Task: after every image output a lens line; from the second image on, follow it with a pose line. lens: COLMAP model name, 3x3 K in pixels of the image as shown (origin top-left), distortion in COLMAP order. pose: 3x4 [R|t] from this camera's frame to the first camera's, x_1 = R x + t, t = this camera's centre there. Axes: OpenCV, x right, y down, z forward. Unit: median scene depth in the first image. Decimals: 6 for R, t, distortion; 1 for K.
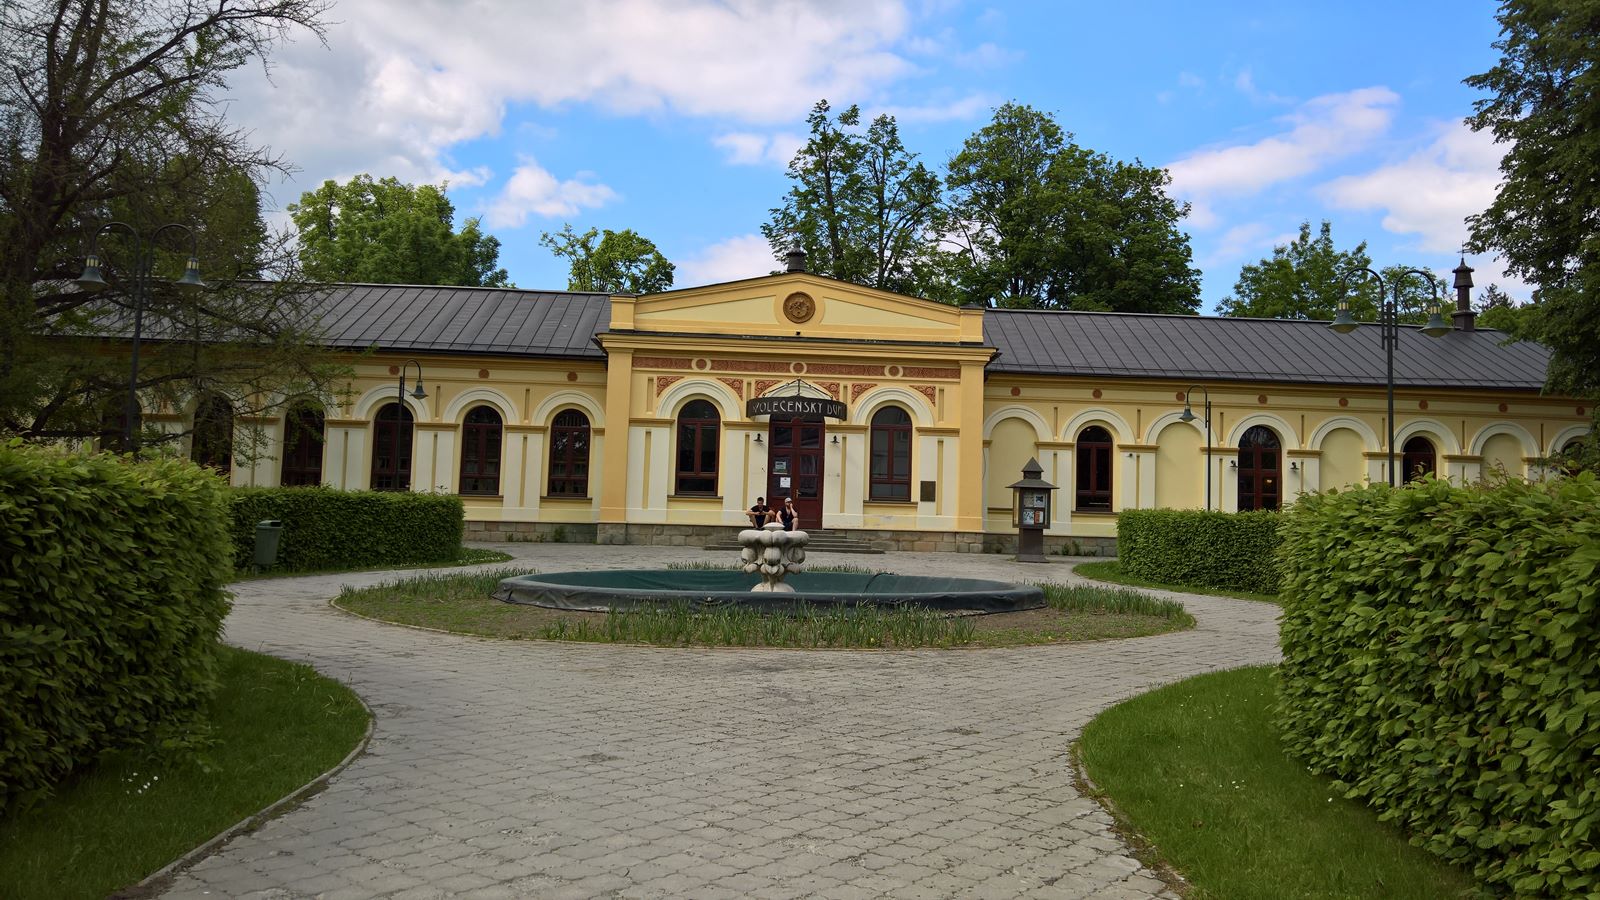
lens RADIAL K [[1242.3, 0, 799.0], [0, 1242.3, 483.5], [0, 0, 1]] dist [0.063092, -0.062762]
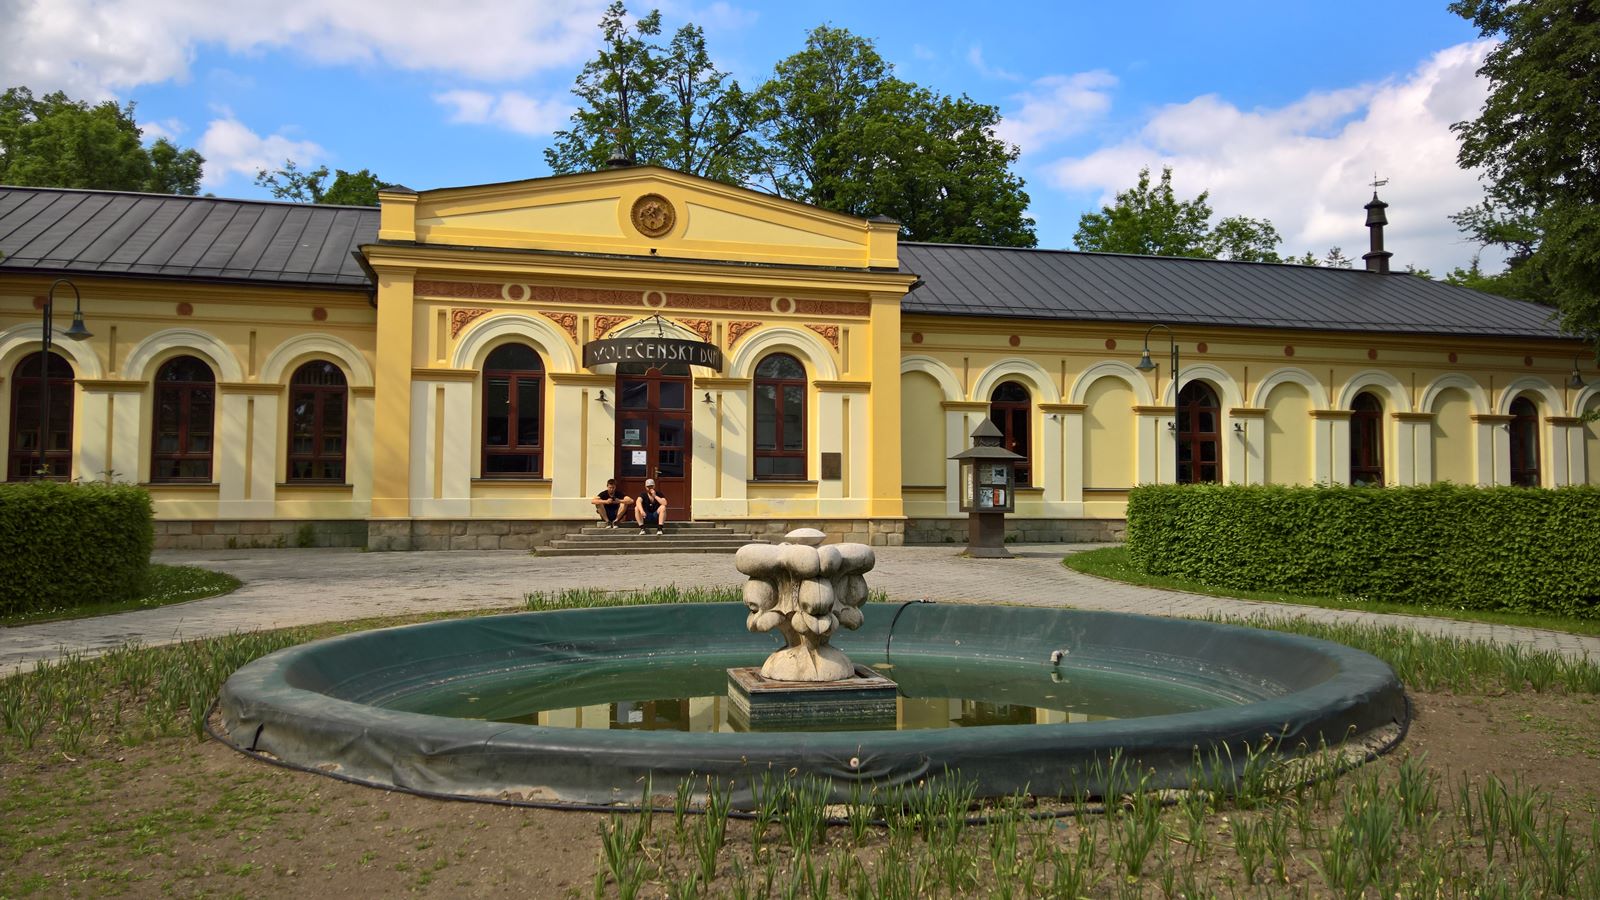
lens RADIAL K [[1242.3, 0, 799.0], [0, 1242.3, 483.5], [0, 0, 1]] dist [0.063092, -0.062762]
pose [[0.979531, -0.021679, 0.200122, -0.059505], [0.018074, 0.999640, 0.019824, 0.001499], [-0.200480, -0.015801, 0.979570, 0.243595]]
